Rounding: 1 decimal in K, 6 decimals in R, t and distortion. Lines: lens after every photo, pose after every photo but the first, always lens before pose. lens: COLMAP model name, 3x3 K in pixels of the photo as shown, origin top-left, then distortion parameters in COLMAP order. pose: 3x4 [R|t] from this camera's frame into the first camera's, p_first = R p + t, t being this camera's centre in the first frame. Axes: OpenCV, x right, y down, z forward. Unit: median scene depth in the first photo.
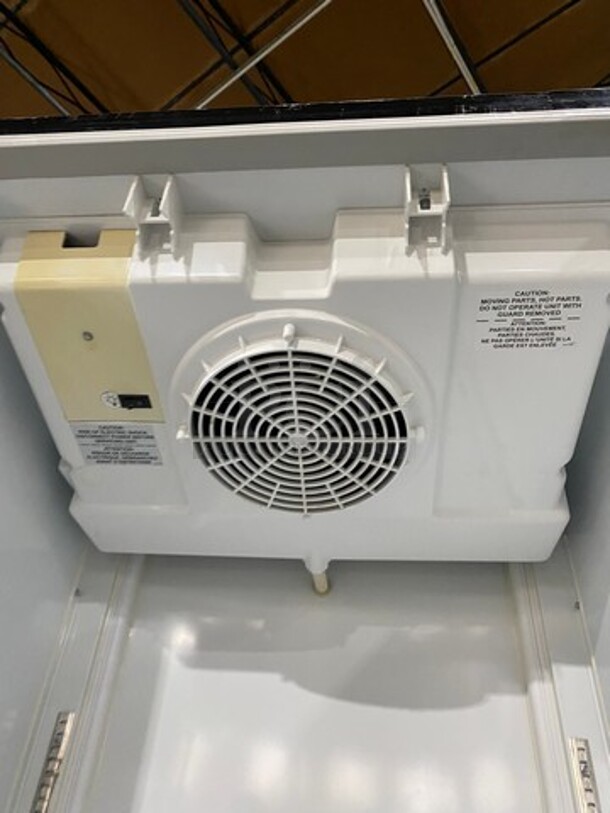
lens RADIAL K [[613.8, 0, 307.4], [0, 613.8, 406.5], [0, 0, 1]] dist [0.010694, -0.006566]
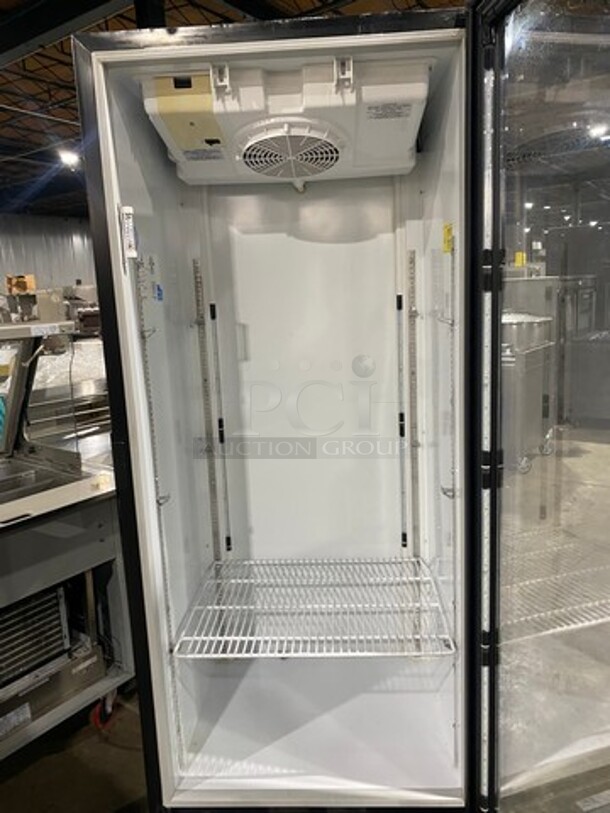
lens RADIAL K [[613.8, 0, 304.1], [0, 613.8, 399.9], [0, 0, 1]] dist [0.010694, -0.006566]
pose [[0.994695, -0.102211, 0.011633, -0.086362], [0.059149, 0.660782, 0.748243, -1.063969], [-0.084166, -0.743586, 0.663322, -1.190595]]
